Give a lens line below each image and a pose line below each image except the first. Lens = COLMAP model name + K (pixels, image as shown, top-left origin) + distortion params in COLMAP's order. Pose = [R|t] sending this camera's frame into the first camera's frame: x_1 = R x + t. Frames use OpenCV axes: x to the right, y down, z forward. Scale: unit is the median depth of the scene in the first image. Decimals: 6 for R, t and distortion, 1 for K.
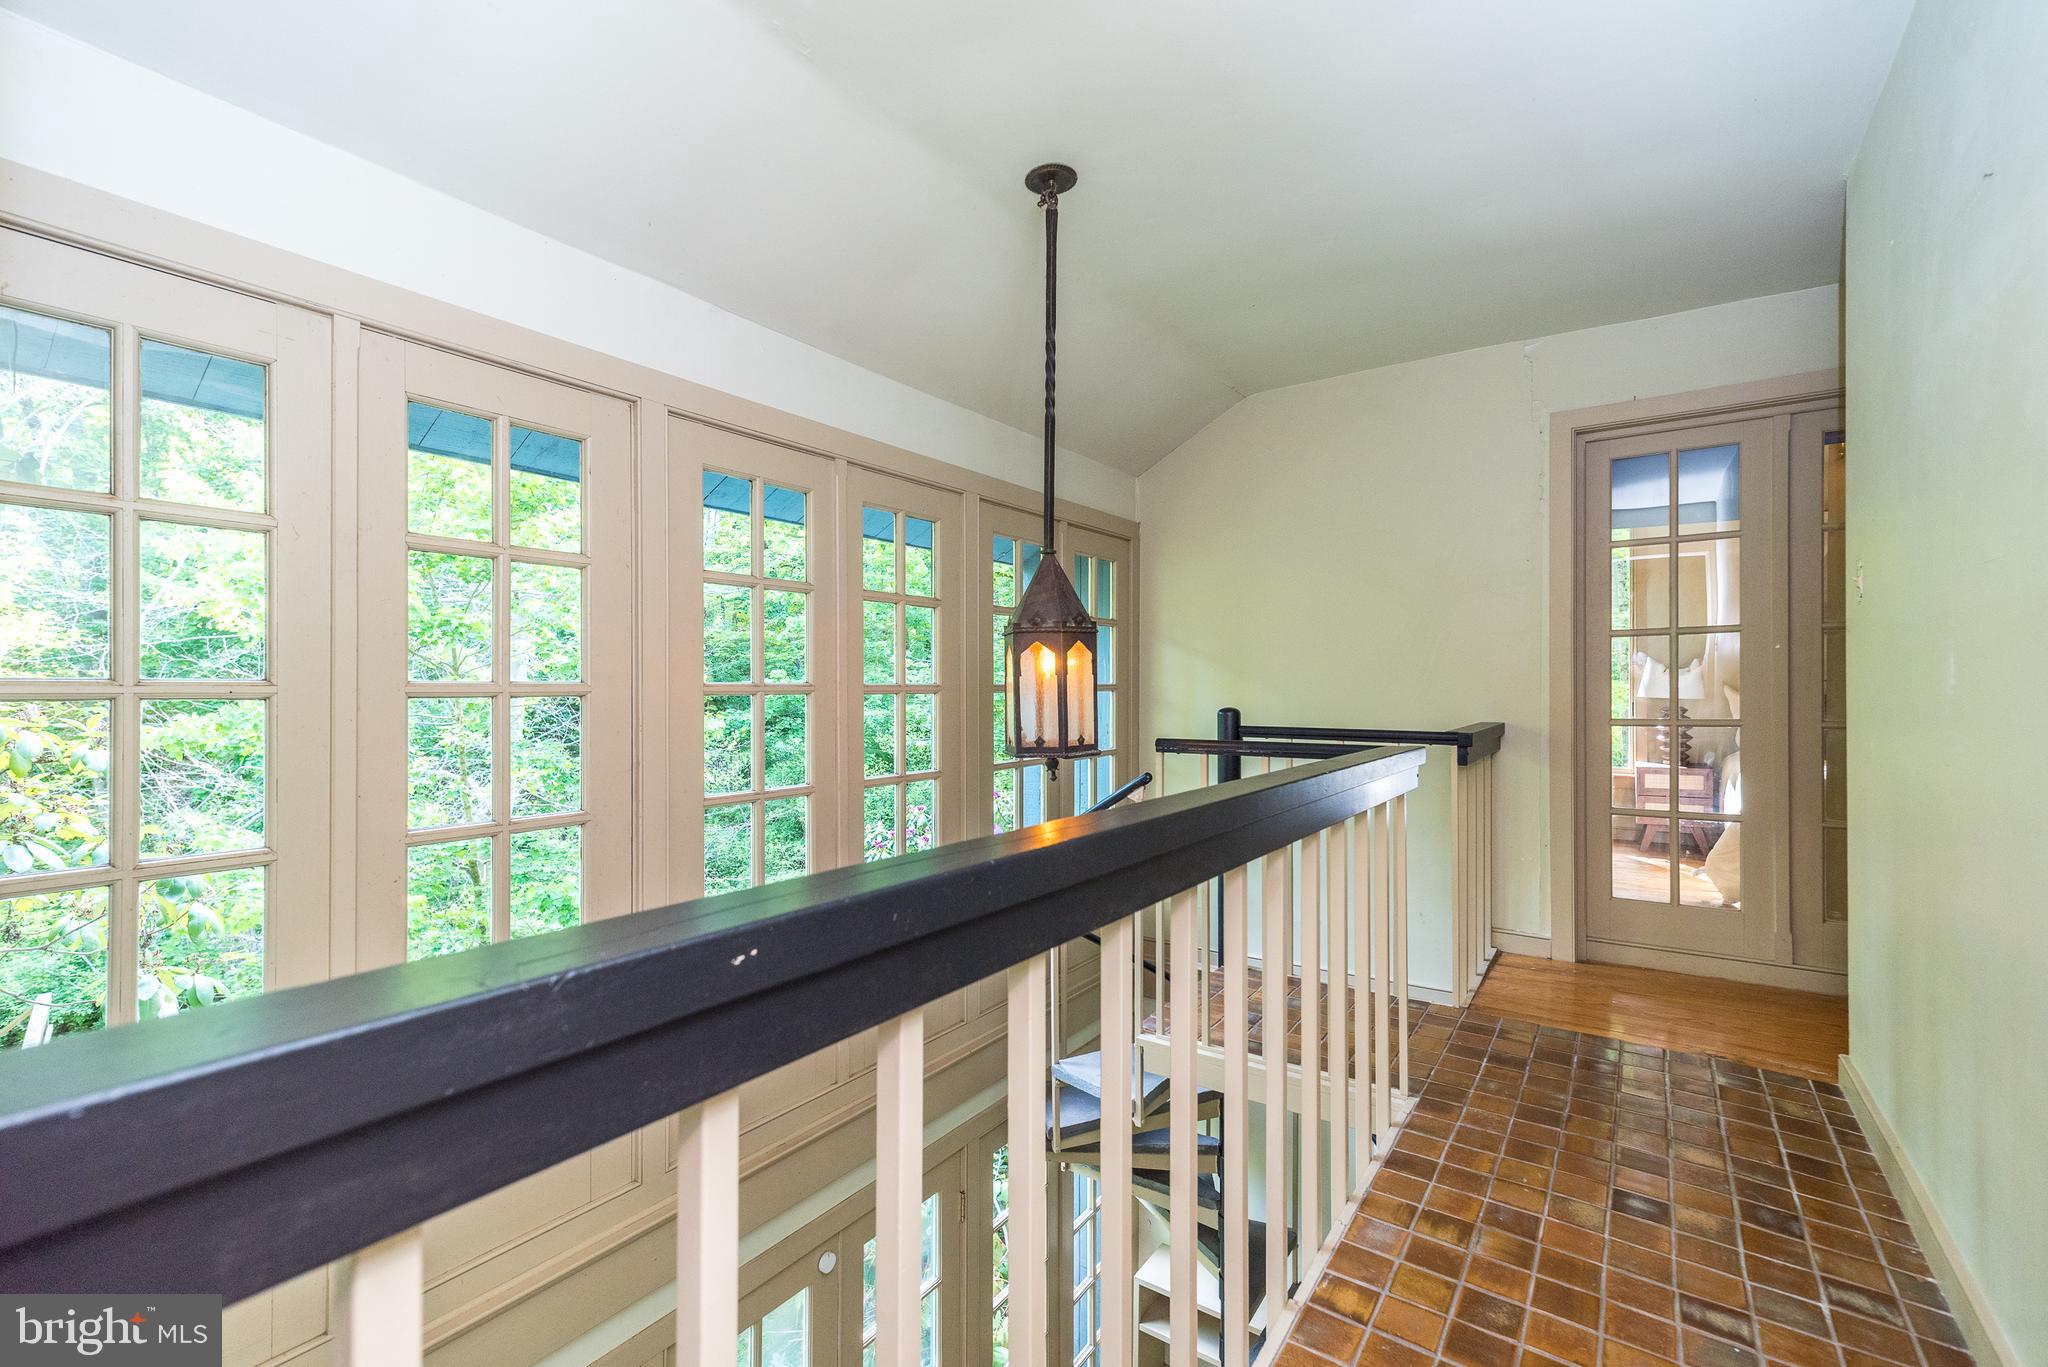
lens RADIAL K [[890.2, 0, 1026.4], [0, 890.2, 685.6], [0, 0, 1]] dist [0.002911, 0.000647]
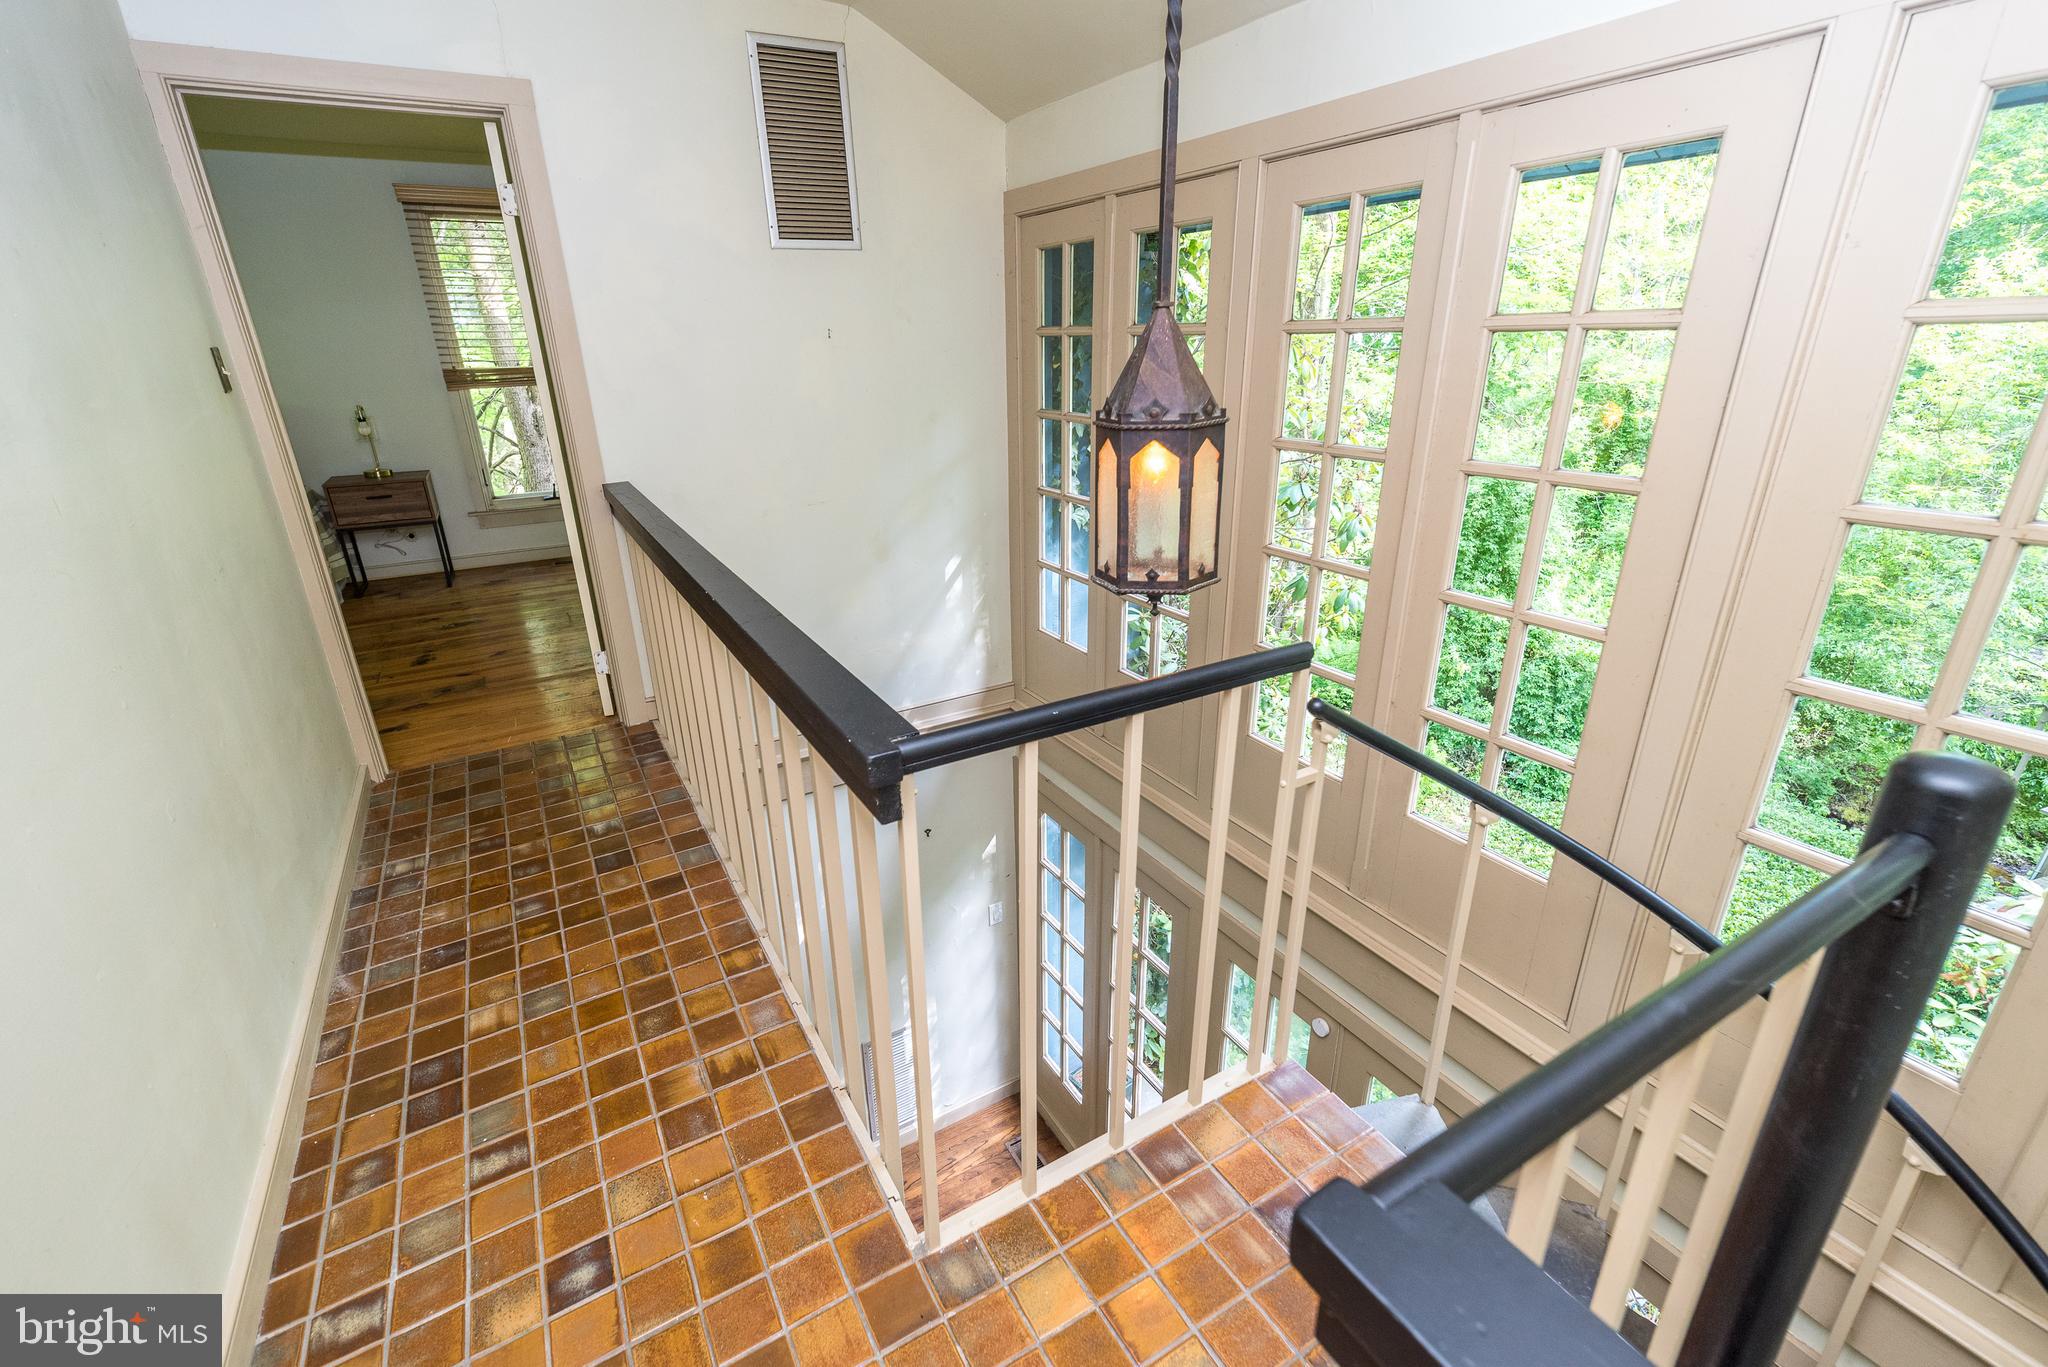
lens RADIAL K [[890.2, 0, 1023.4], [0, 890.2, 671.1], [0, 0, 1]] dist [0.002911, 0.000647]
pose [[-0.417380, 0.338043, -0.843517, 1.088802], [0.021556, 0.931657, 0.362699, -0.201844], [0.908476, 0.133201, -0.396142, 1.722031]]
